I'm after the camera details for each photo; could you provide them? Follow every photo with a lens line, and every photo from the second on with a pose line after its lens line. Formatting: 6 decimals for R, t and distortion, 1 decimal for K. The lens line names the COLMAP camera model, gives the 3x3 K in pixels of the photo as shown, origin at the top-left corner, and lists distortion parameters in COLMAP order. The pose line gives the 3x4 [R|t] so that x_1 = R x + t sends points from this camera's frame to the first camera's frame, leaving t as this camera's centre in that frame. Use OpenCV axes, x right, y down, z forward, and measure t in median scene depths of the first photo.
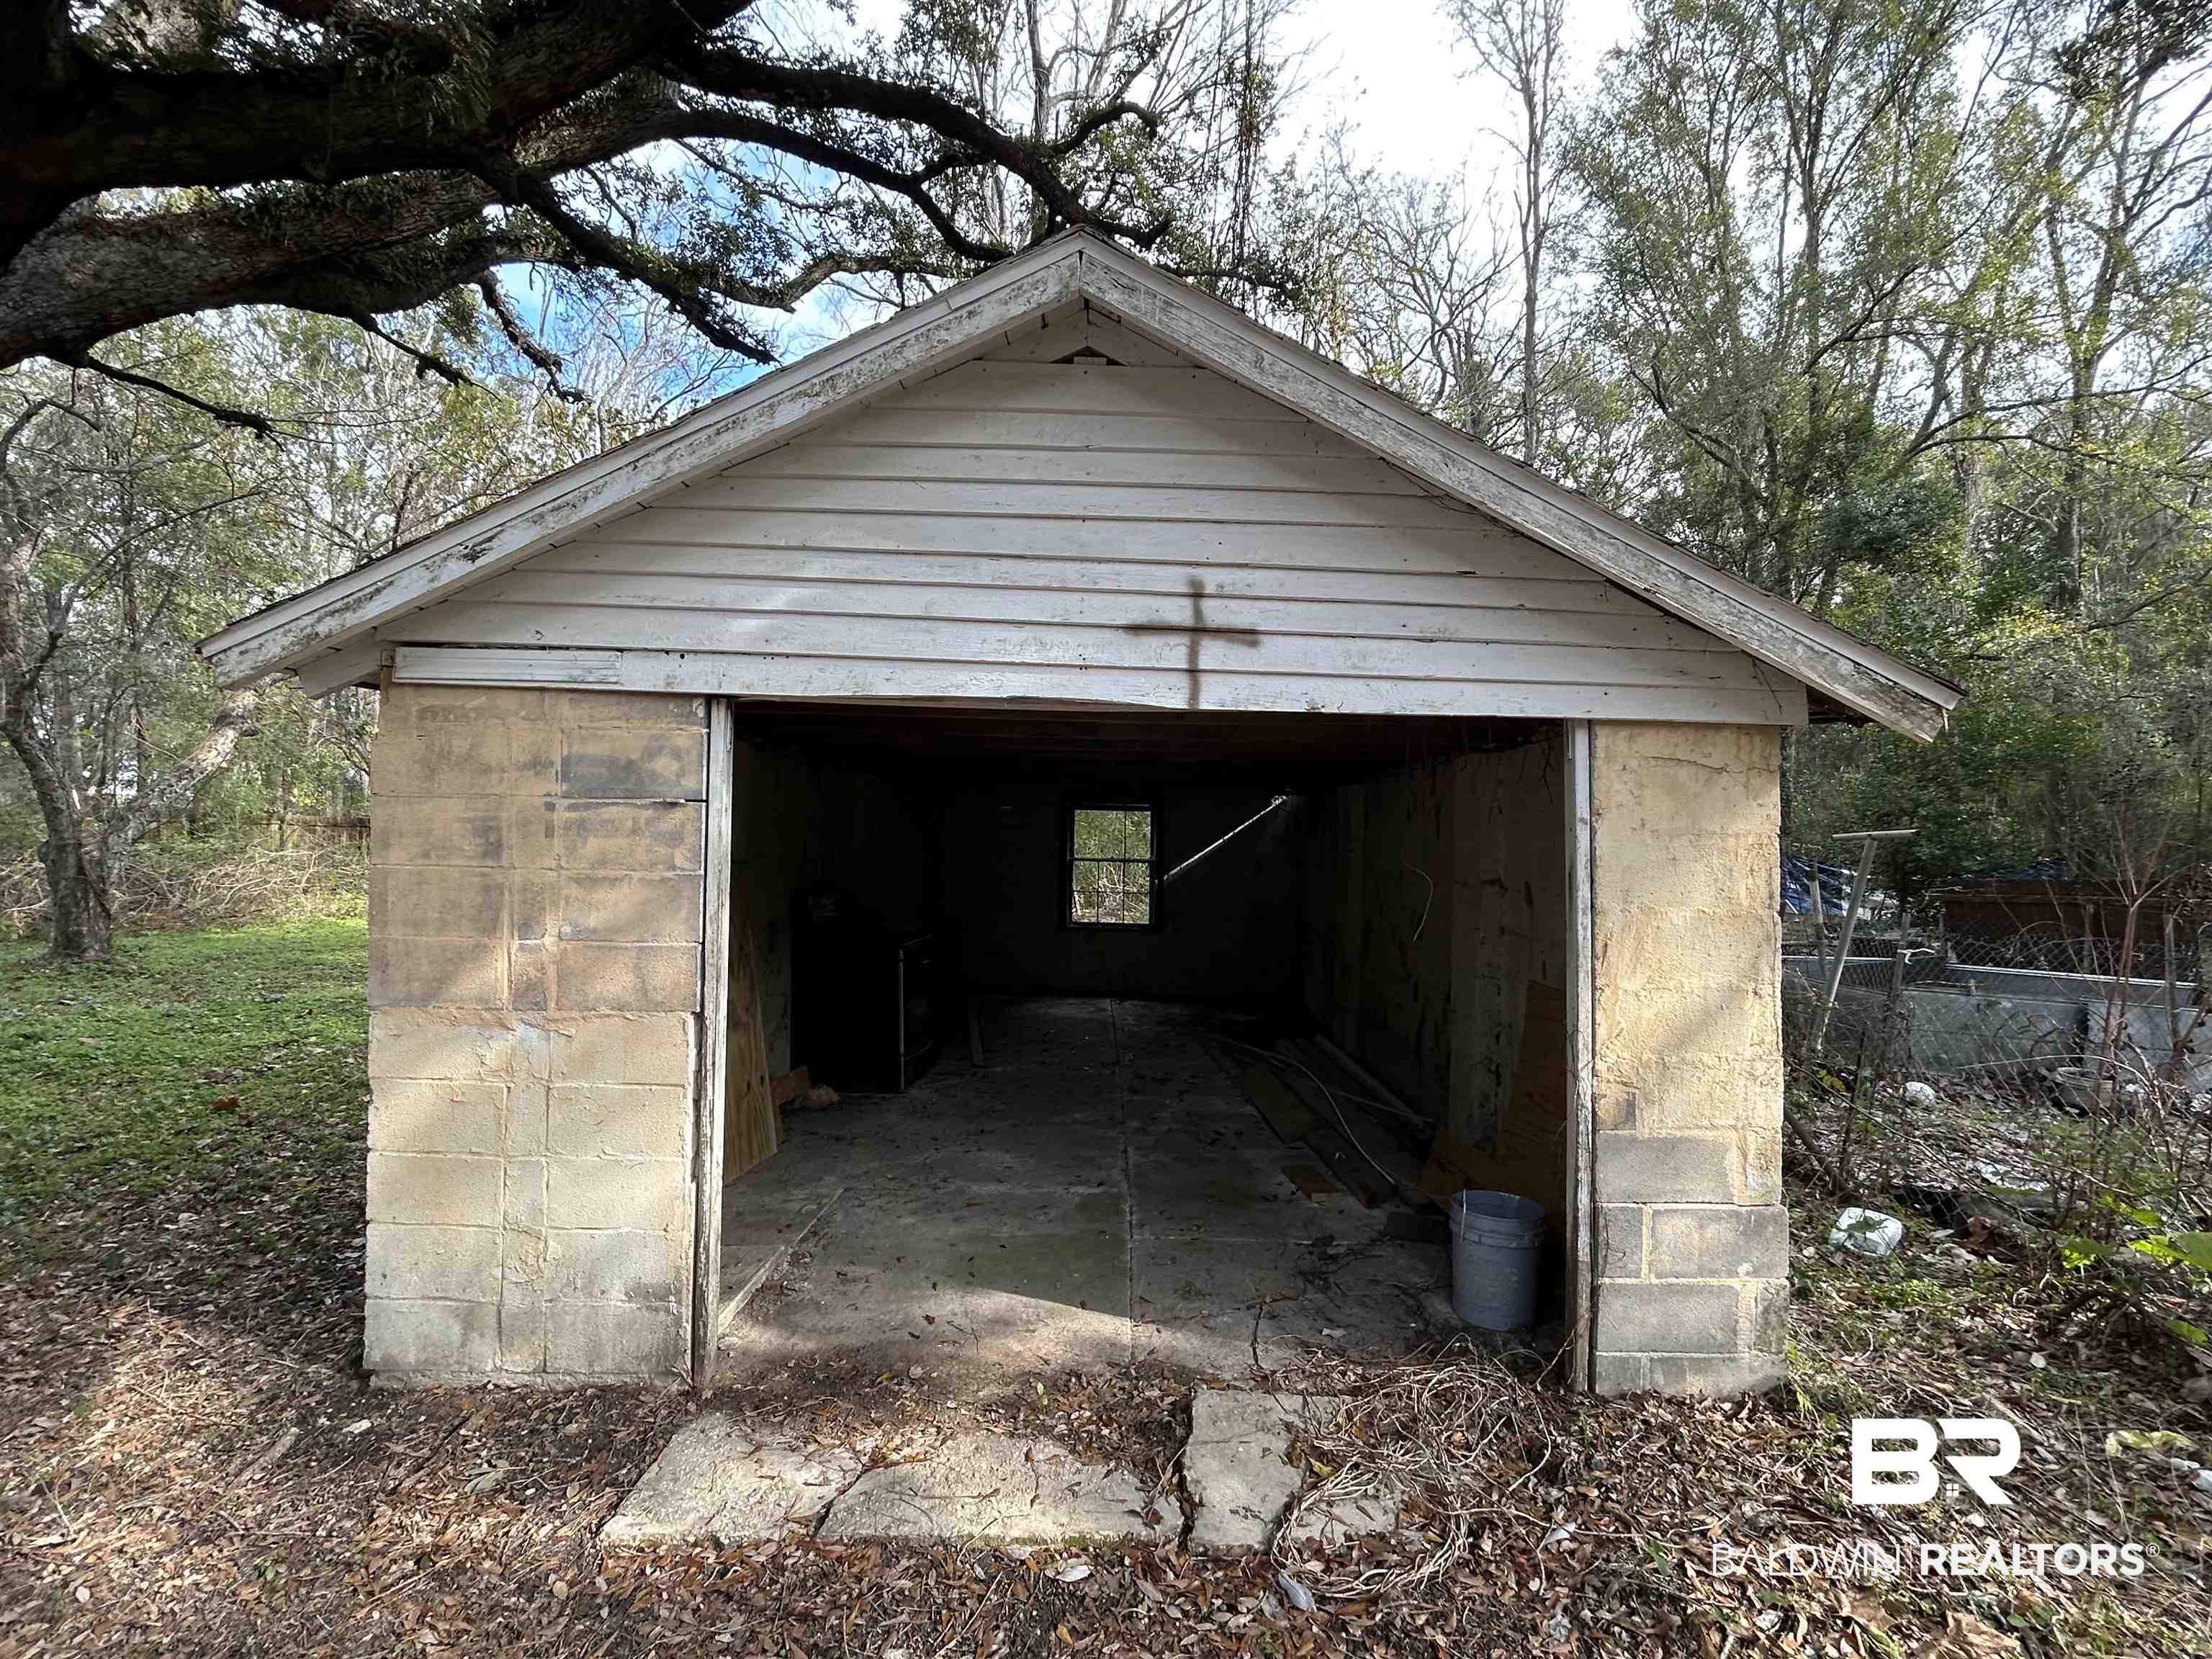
lens RADIAL K [[885.7, 0, 1106.0], [0, 885.7, 829.5], [0, 0, 1]] dist [0.000624, -0.000181]
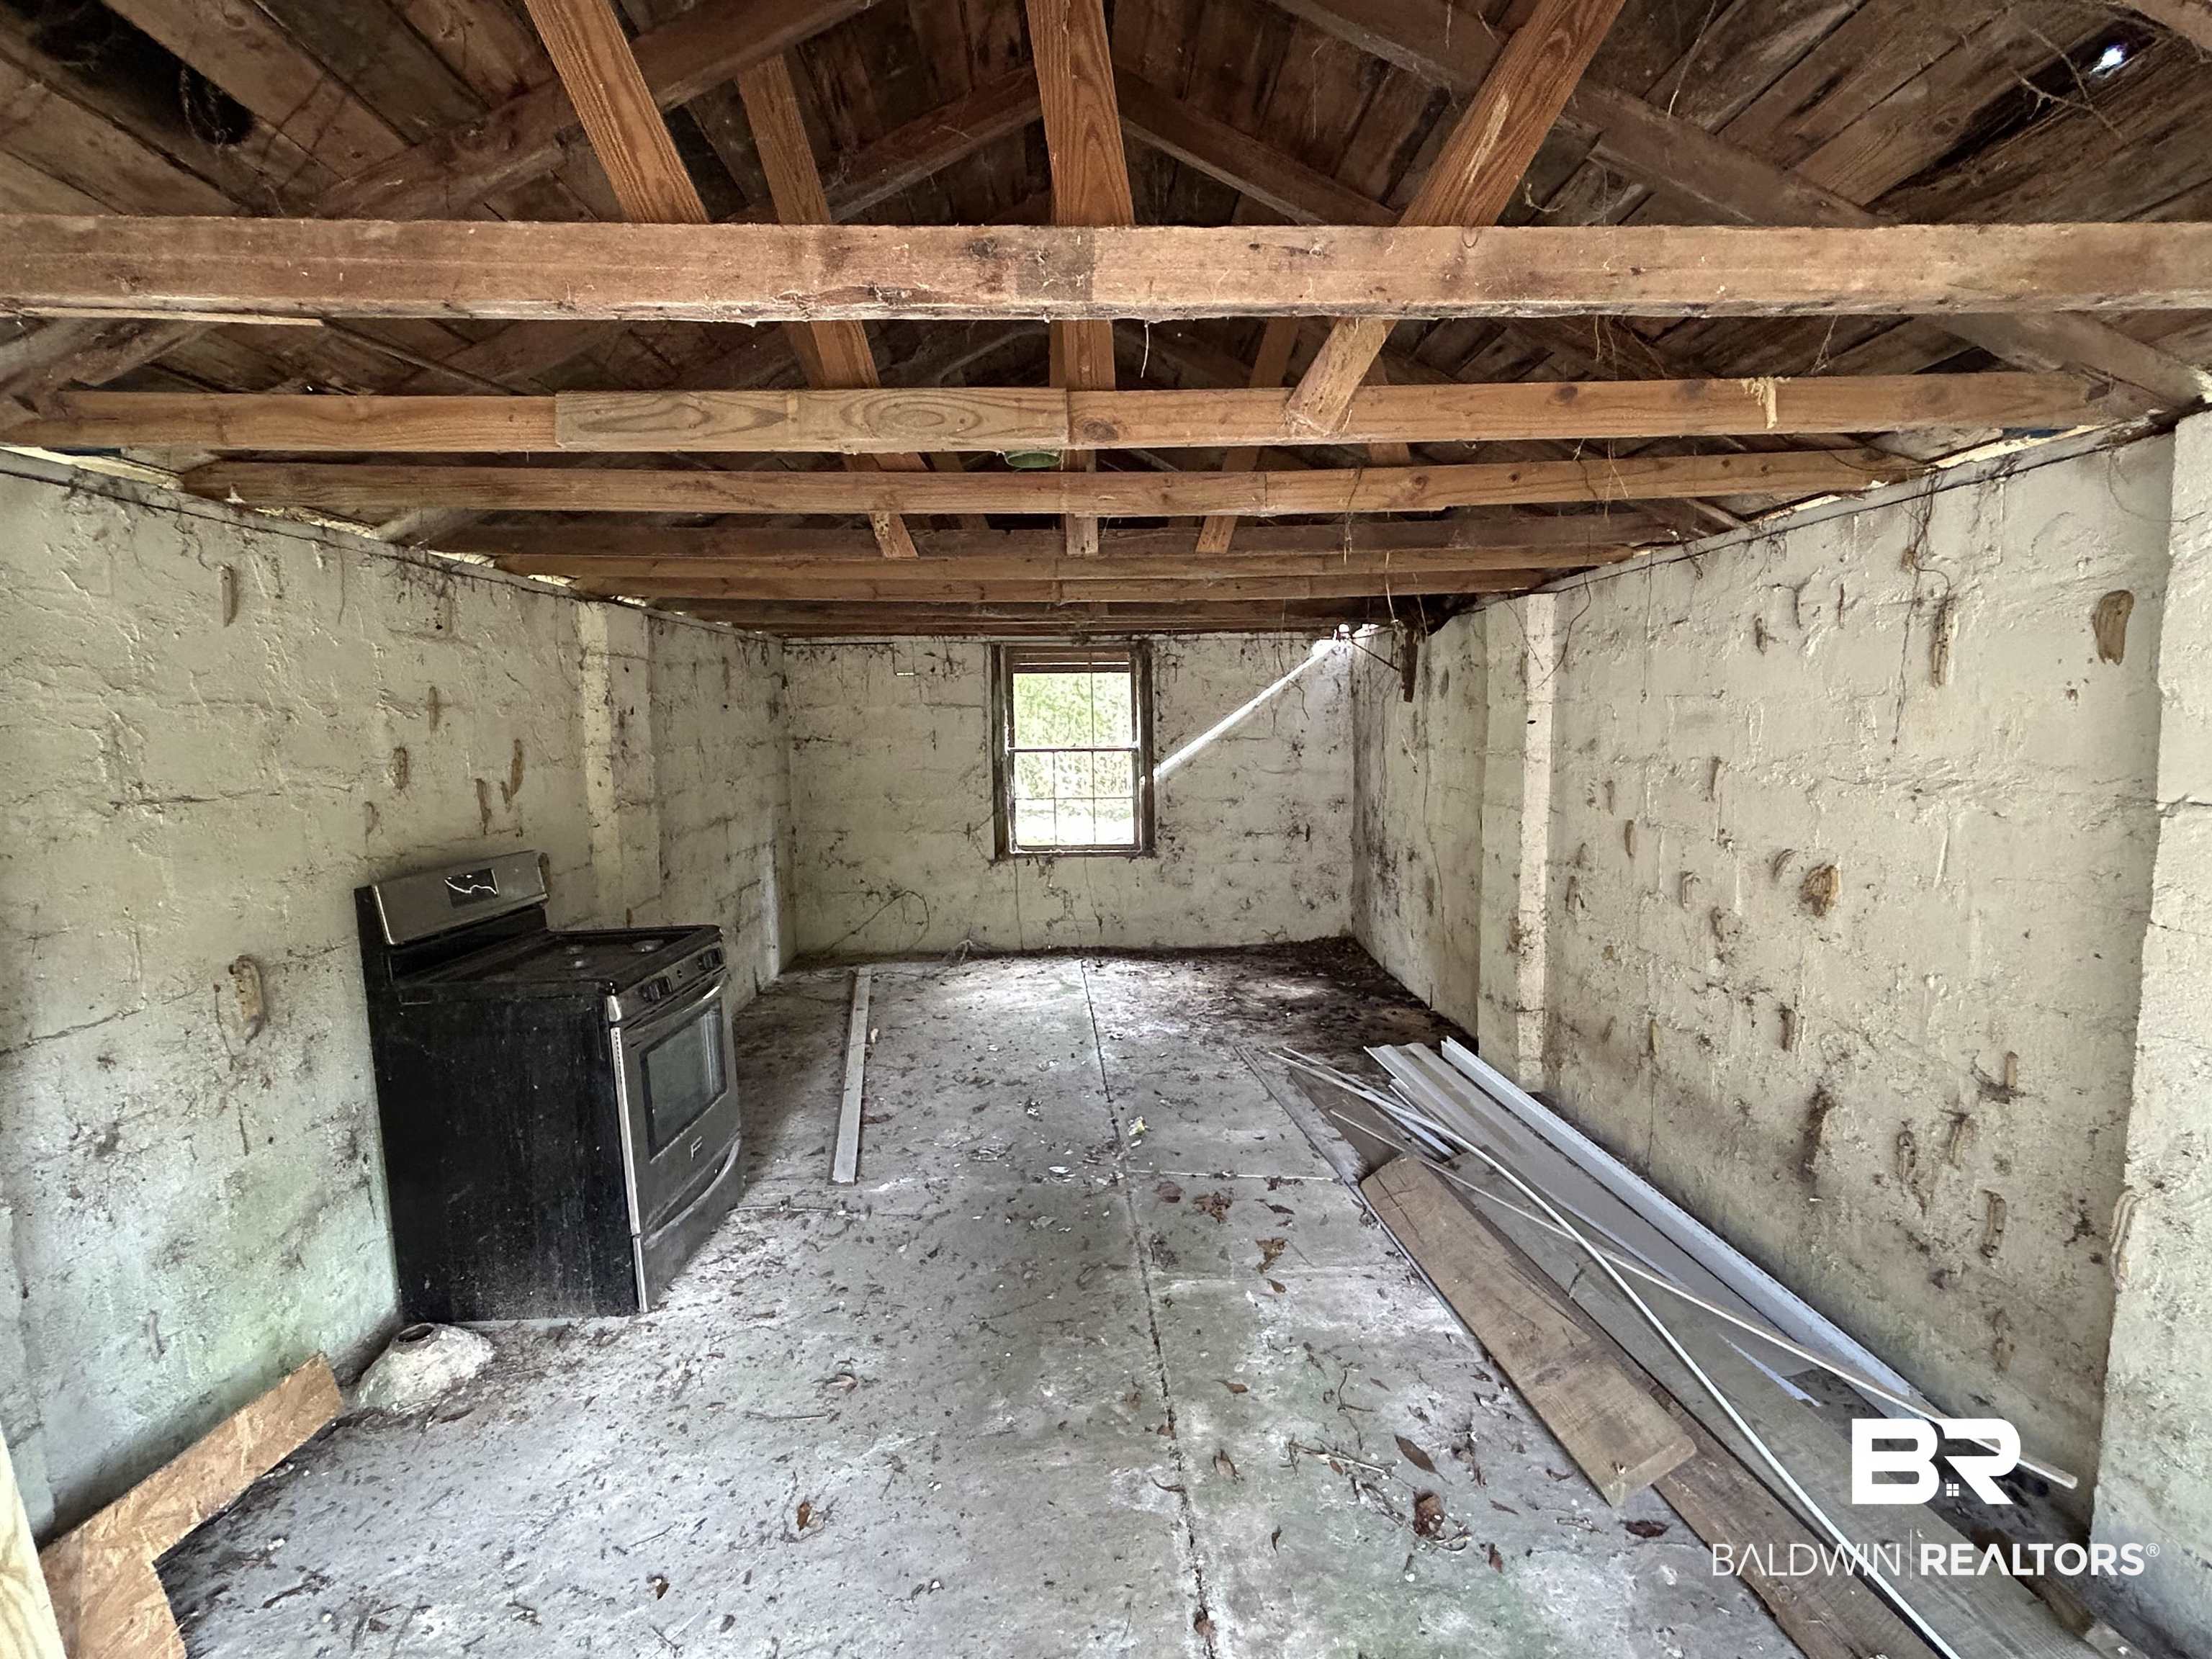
lens RADIAL K [[885.7, 0, 1106.0], [0, 885.7, 829.5], [0, 0, 1]] dist [0.000624, -0.000181]
pose [[0.997126, -0.044480, 0.061330, -0.018401], [0.035123, 0.988661, 0.146000, 0.001428], [-0.067129, -0.143426, 0.987382, 0.559227]]
